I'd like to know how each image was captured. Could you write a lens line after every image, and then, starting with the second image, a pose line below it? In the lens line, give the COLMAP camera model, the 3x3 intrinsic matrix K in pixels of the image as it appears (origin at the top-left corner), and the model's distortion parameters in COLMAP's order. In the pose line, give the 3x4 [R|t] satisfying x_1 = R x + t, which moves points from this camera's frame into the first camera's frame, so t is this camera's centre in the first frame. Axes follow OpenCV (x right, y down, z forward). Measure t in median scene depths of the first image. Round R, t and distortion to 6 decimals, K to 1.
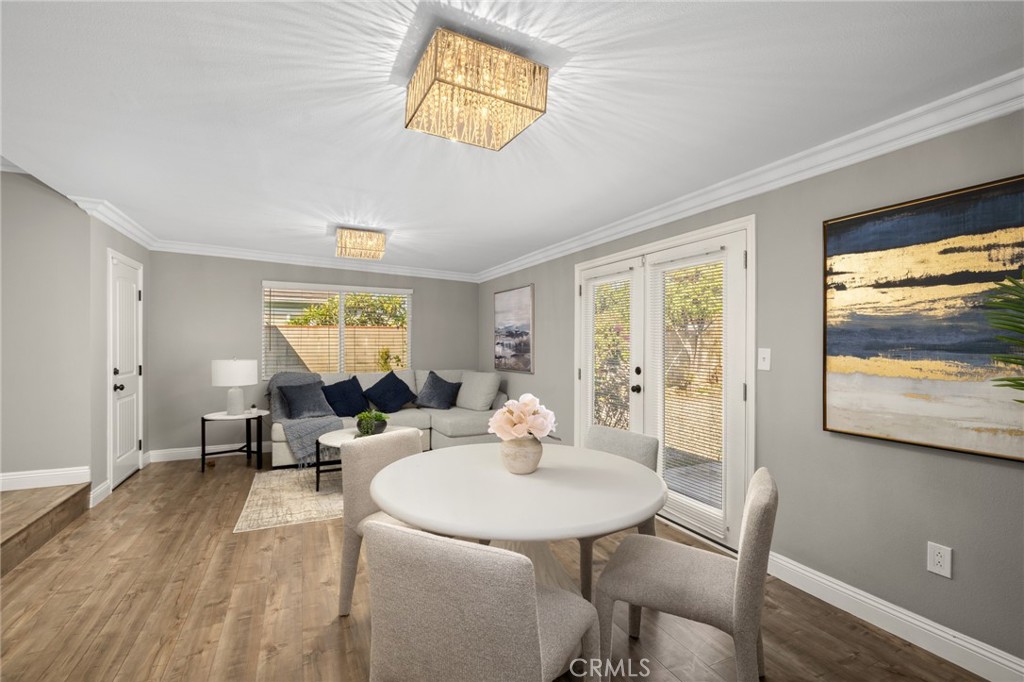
lens RADIAL K [[456.5, 0, 512.6], [0, 456.5, 342.4], [0, 0, 1]] dist [-0.013047, -0.000101]
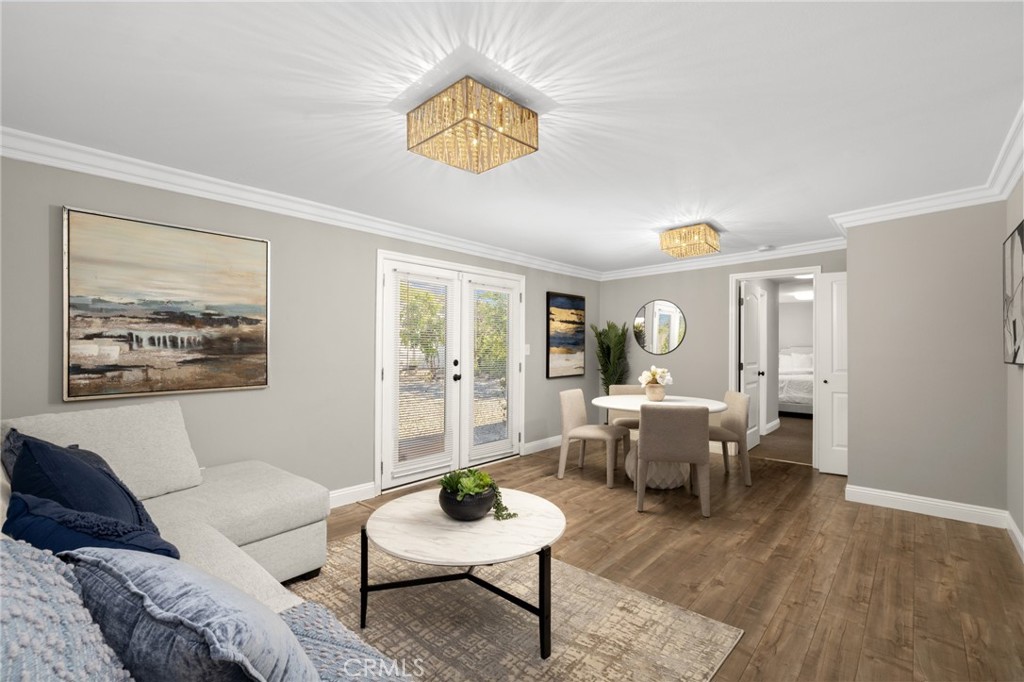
lens RADIAL K [[456.5, 0, 518.3], [0, 456.5, 344.0], [0, 0, 1]] dist [-0.013047, -0.000101]
pose [[-0.403269, -0.004817, 0.915069, -0.722372], [-0.011840, 0.999930, 0.000046, 0.006756], [-0.915005, -0.010816, -0.403298, 1.046302]]
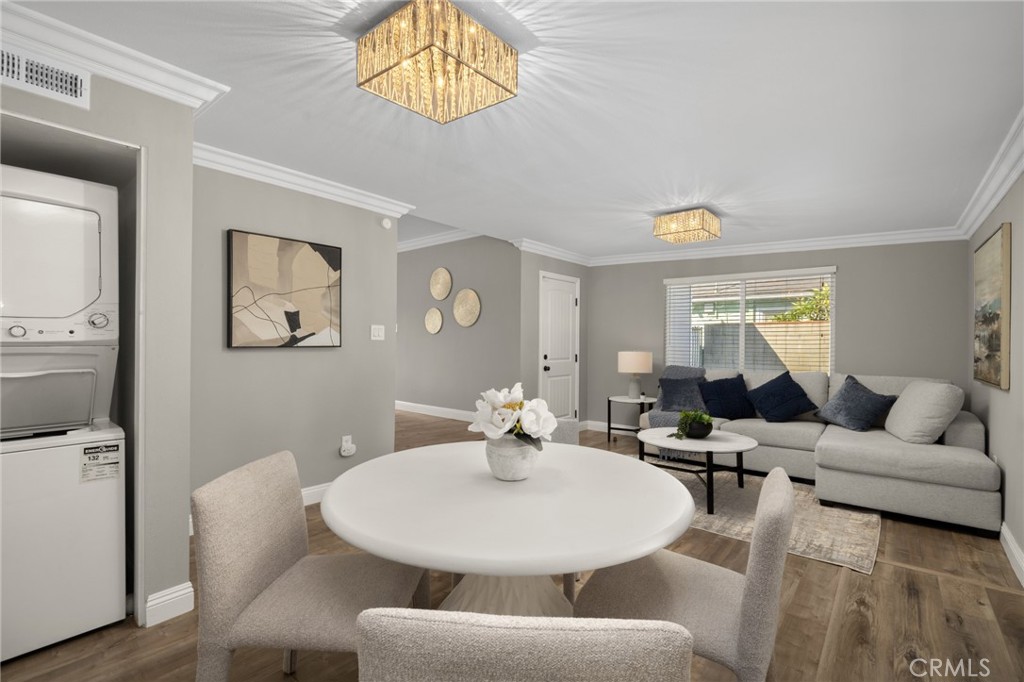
lens RADIAL K [[456.5, 0, 511.8], [0, 456.5, 346.4], [0, 0, 1]] dist [-0.013047, -0.000101]
pose [[0.403880, 0.009423, -0.914763, 0.329005], [-0.005871, 0.999953, 0.007709, 0.018307], [0.914793, 0.002257, 0.403917, 0.279802]]
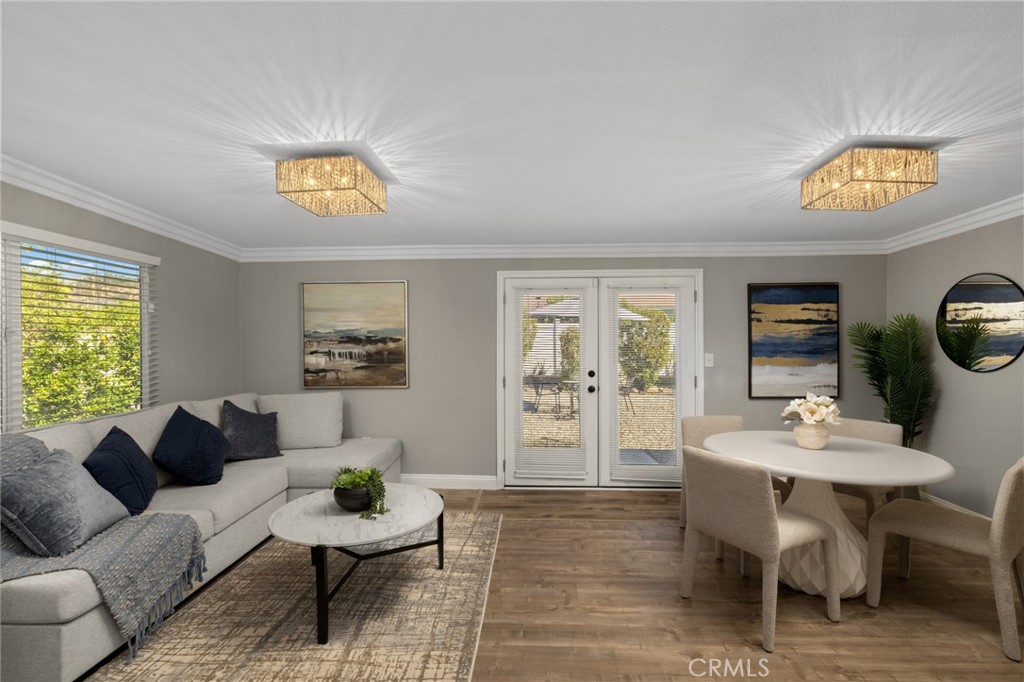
lens RADIAL K [[456.5, 0, 515.7], [0, 456.5, 344.2], [0, 0, 1]] dist [-0.013047, -0.000101]
pose [[0.468735, -0.006875, 0.883312, -0.674759], [0.002724, 0.999976, 0.006337, -0.018309], [-0.883335, -0.000564, 0.468743, 0.479901]]
